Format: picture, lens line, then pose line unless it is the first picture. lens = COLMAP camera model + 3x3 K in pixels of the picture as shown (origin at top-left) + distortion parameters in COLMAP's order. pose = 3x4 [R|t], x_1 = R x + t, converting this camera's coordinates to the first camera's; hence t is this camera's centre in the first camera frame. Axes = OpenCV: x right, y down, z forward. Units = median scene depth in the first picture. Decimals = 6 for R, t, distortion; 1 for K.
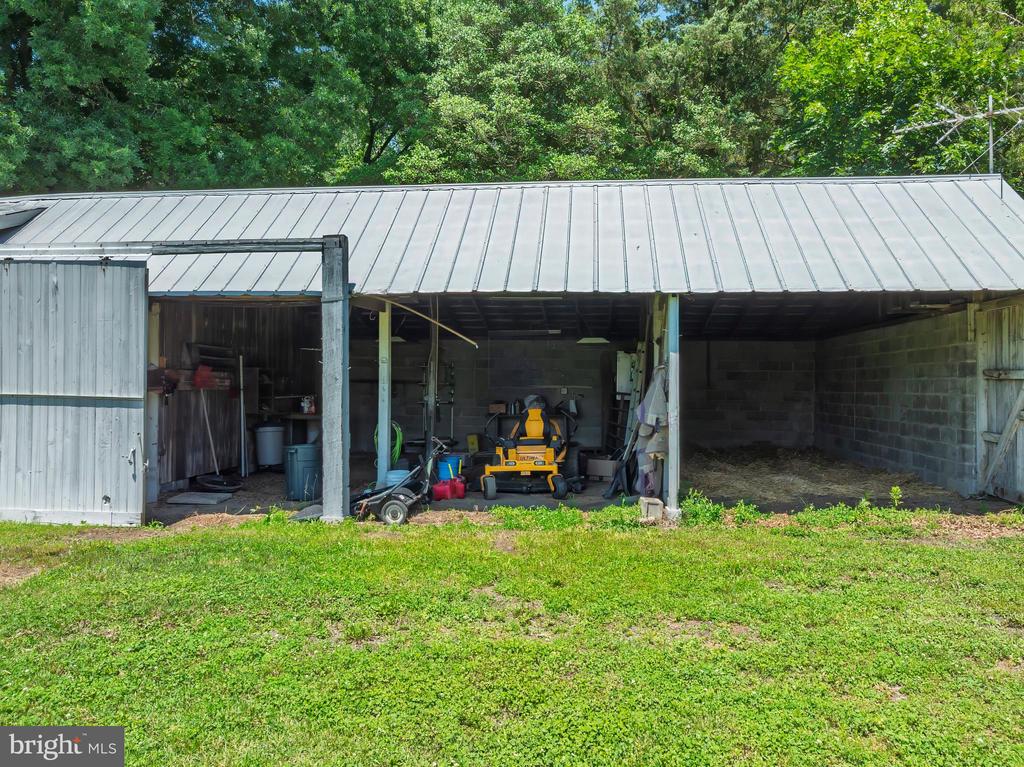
lens RADIAL K [[731.5, 0, 519.3], [0, 731.5, 380.9], [0, 0, 1]] dist [-0.019988, 0.004515]
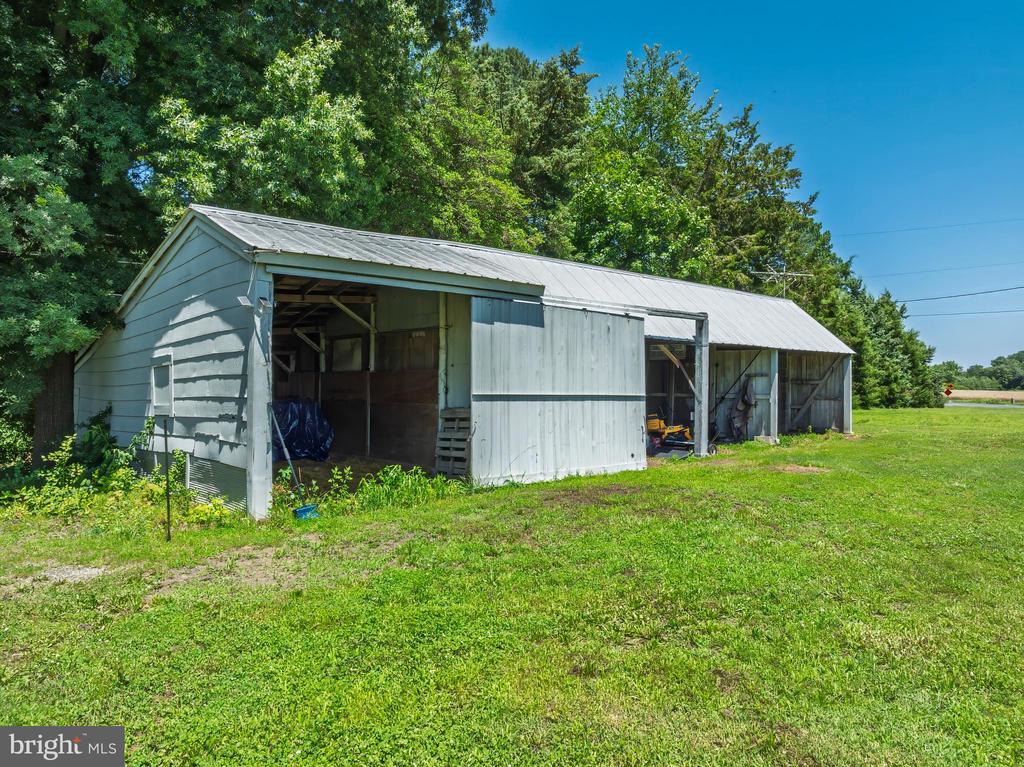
lens RADIAL K [[731.5, 0, 521.4], [0, 731.5, 384.2], [0, 0, 1]] dist [-0.019988, 0.004515]
pose [[0.668640, -0.001761, 0.743584, -2.022518], [-0.007680, 0.999927, 0.009275, -0.017416], [-0.743547, -0.011912, 0.668578, 0.035176]]
